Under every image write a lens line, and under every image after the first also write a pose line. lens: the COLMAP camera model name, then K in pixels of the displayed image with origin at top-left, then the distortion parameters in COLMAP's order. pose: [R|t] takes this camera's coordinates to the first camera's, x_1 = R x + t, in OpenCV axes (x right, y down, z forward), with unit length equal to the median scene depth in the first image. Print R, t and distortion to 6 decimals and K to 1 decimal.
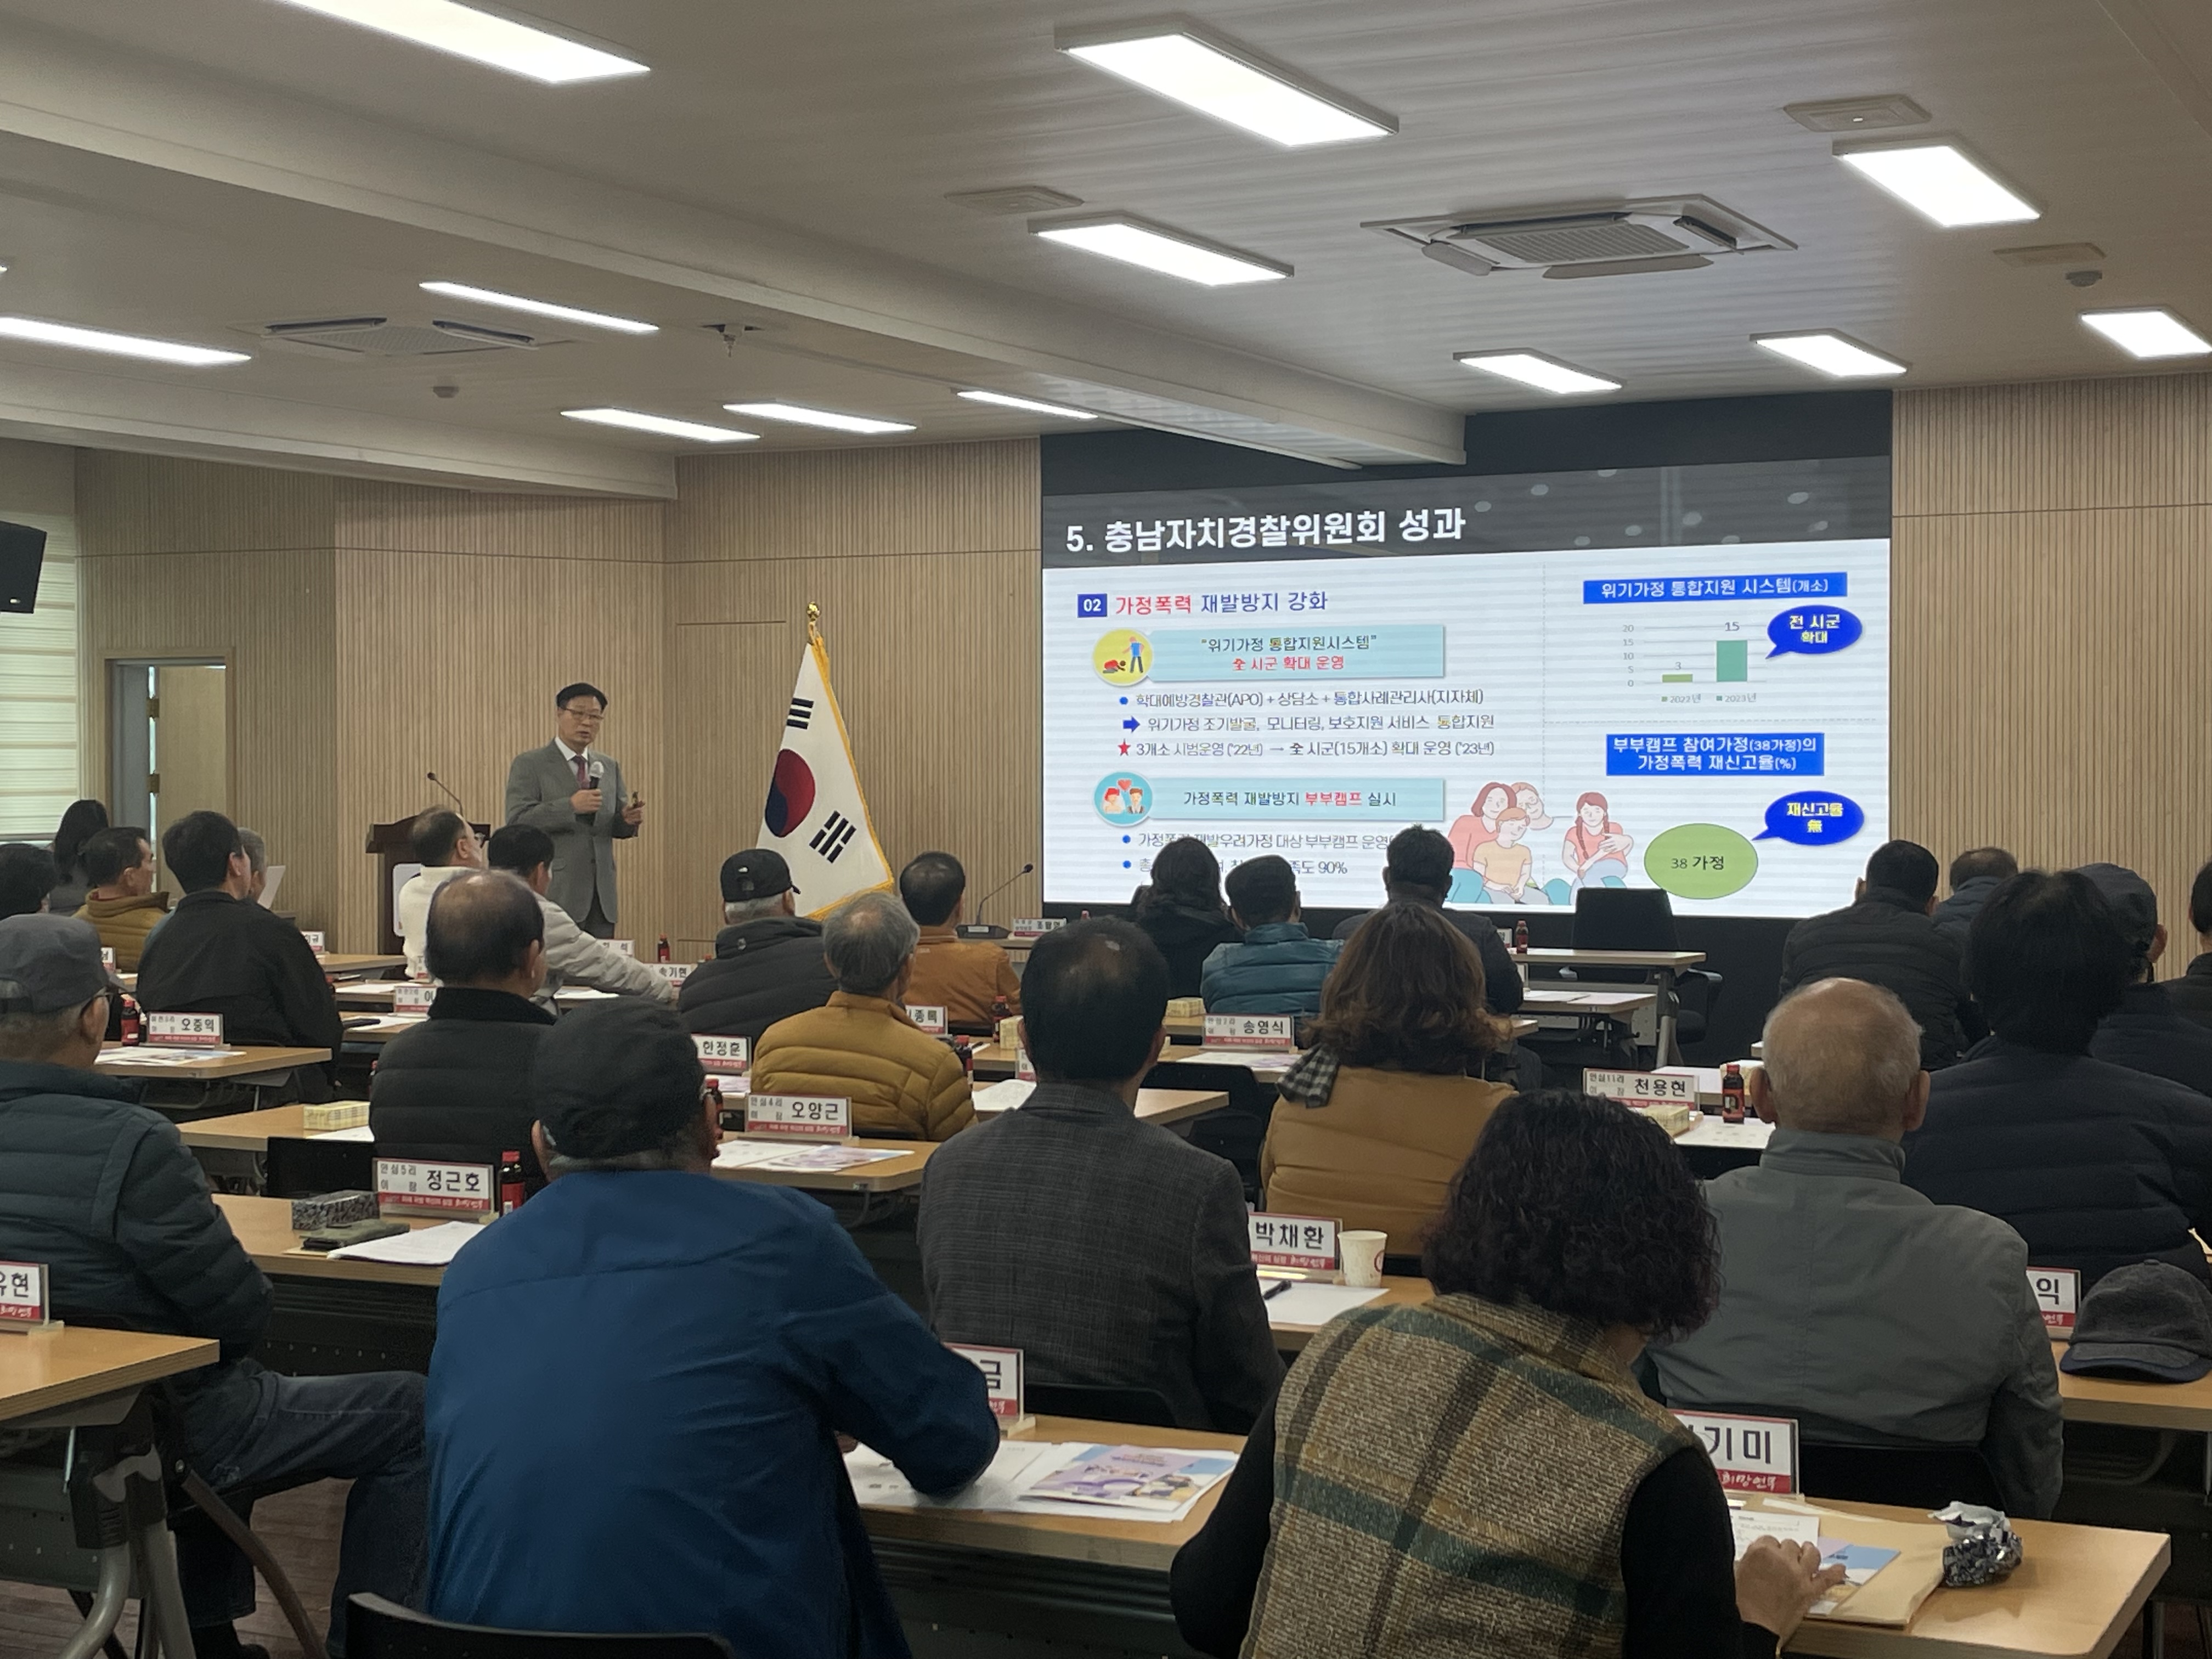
lens RADIAL K [[3152.2, 0, 1105.8], [0, 3152.2, 817.8], [0, 0, 1]] dist [0.000972, 0.000000]
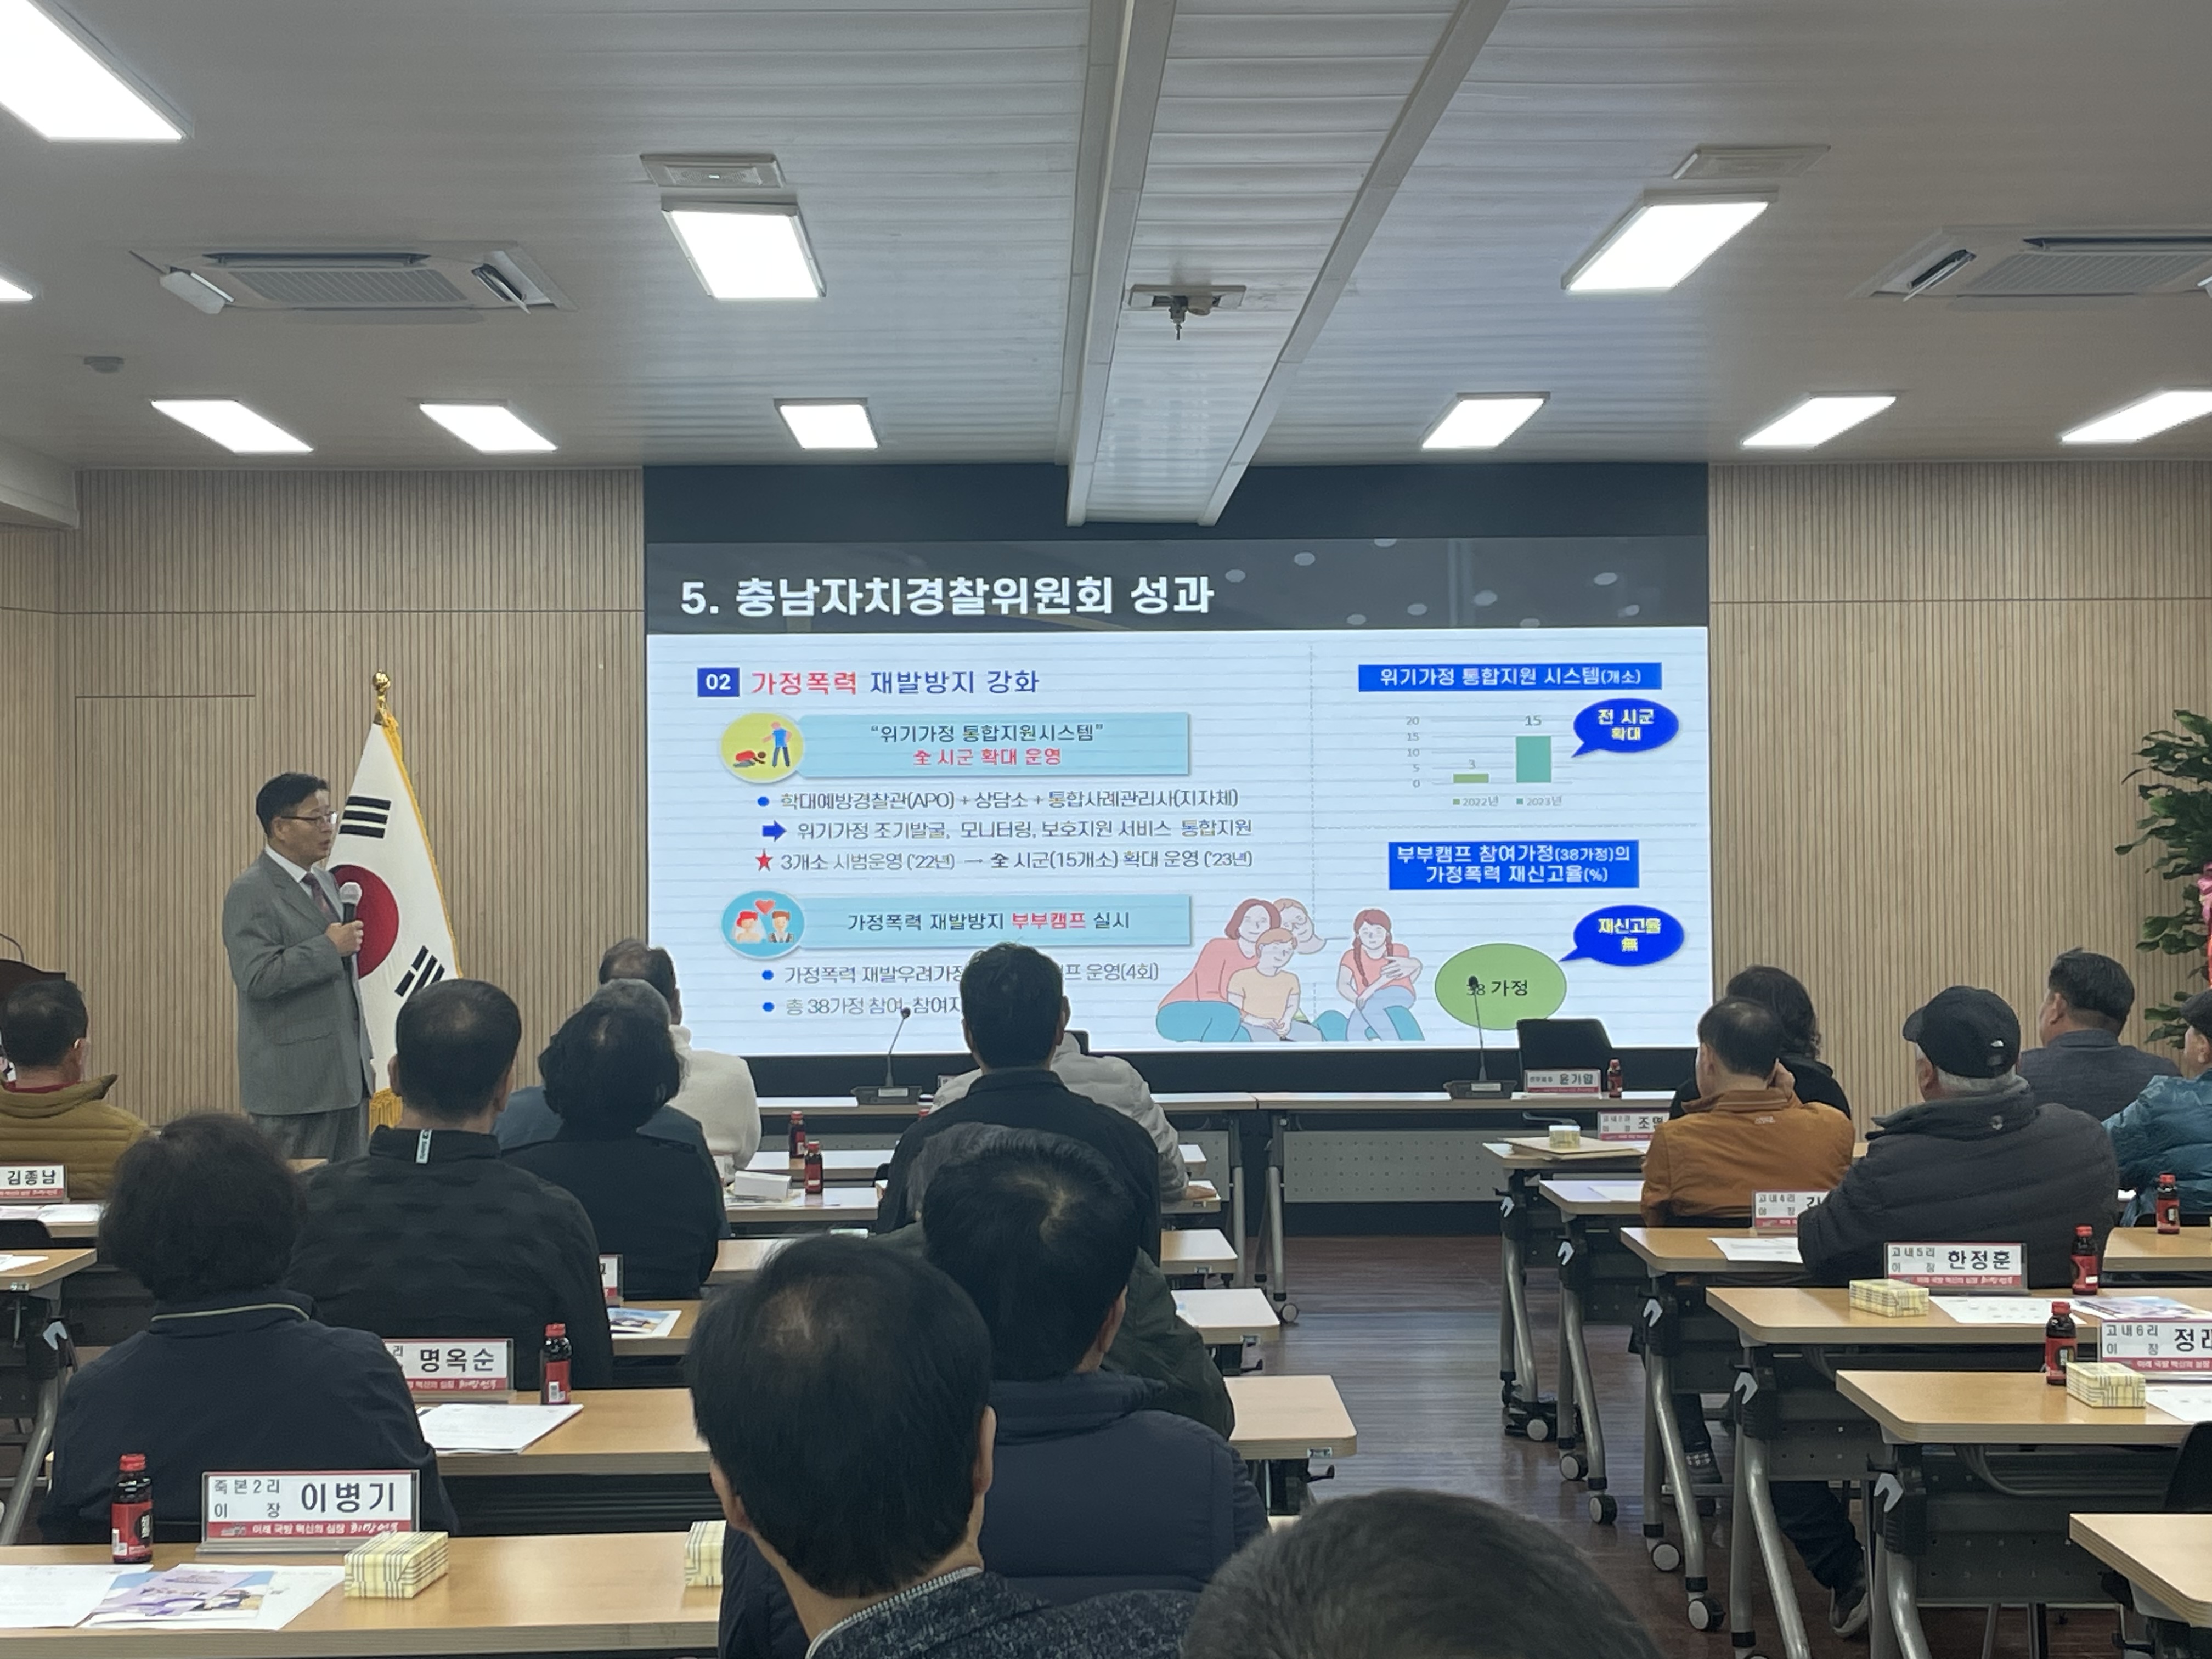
lens RADIAL K [[3391.4, 0, 1127.1], [0, 3391.4, 752.8], [0, 0, 1]] dist [0.096816, 0.000000]
pose [[0.876194, 0.011012, 0.481832, -0.344714], [0.014589, 0.998675, -0.049353, -0.005817], [-0.481737, 0.050273, 0.874873, 0.209821]]
